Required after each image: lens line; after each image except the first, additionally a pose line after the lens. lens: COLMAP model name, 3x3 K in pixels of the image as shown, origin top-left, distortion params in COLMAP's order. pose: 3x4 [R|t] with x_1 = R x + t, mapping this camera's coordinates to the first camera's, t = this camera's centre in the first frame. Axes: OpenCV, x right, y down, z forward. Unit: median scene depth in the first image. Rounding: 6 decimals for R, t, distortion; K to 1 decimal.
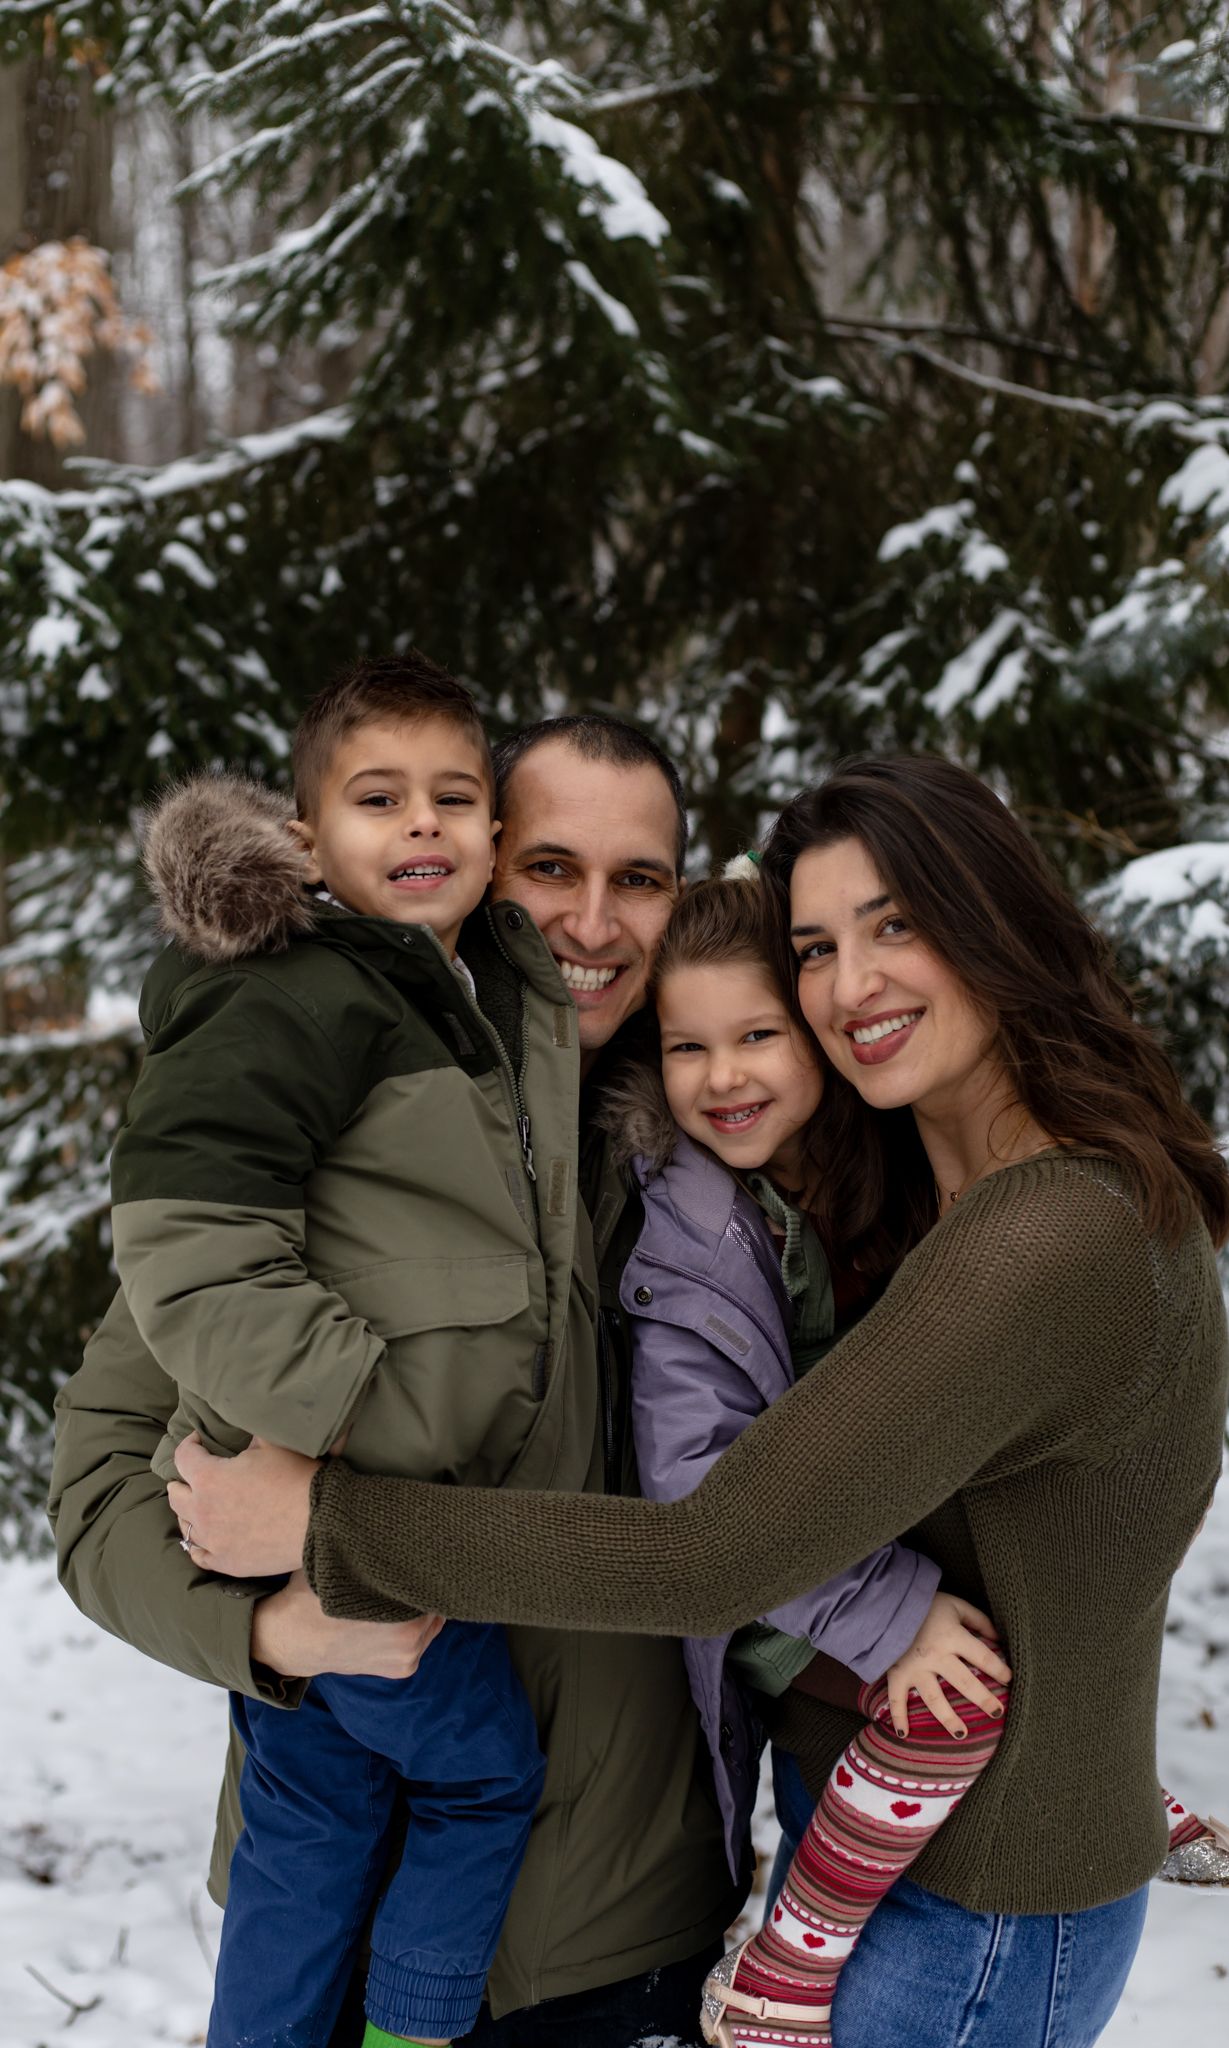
lens RADIAL K [[2782.4, 0, 612.5], [0, 2782.4, 1010.6], [0, 0, 1]] dist [0.019393, 0.000000]
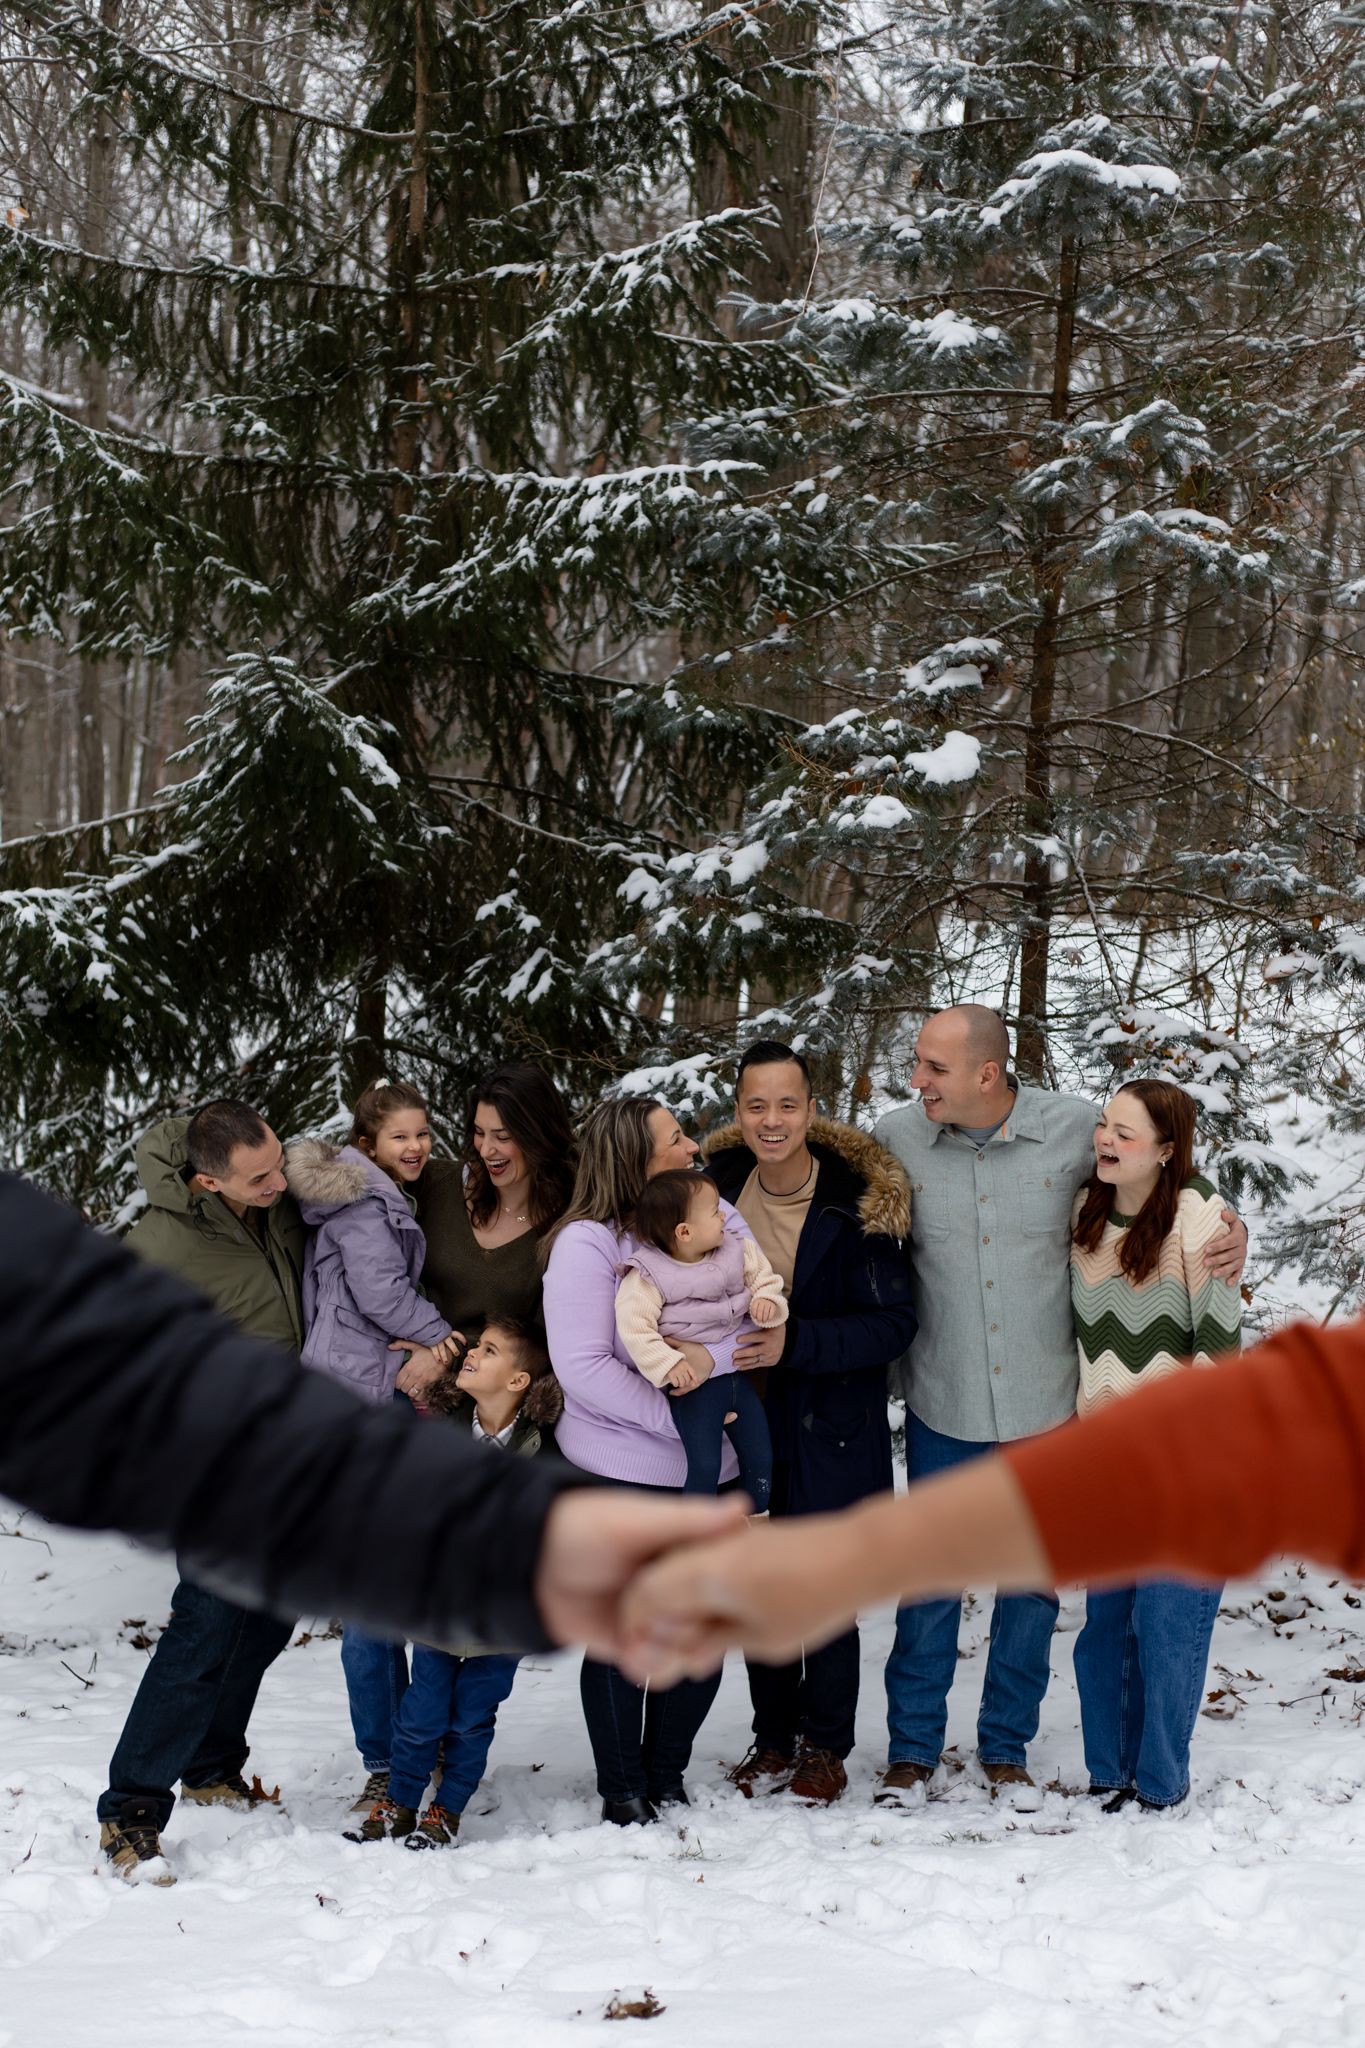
lens RADIAL K [[1878.8, 0, 685.3], [0, 1878.8, 1027.4], [0, 0, 1]] dist [0.022817, 0.000000]
pose [[0.968161, -0.006600, 0.250241, -0.093702], [0.026122, 0.996858, -0.074772, 0.014960], [-0.248962, 0.078928, 0.965292, -0.308837]]
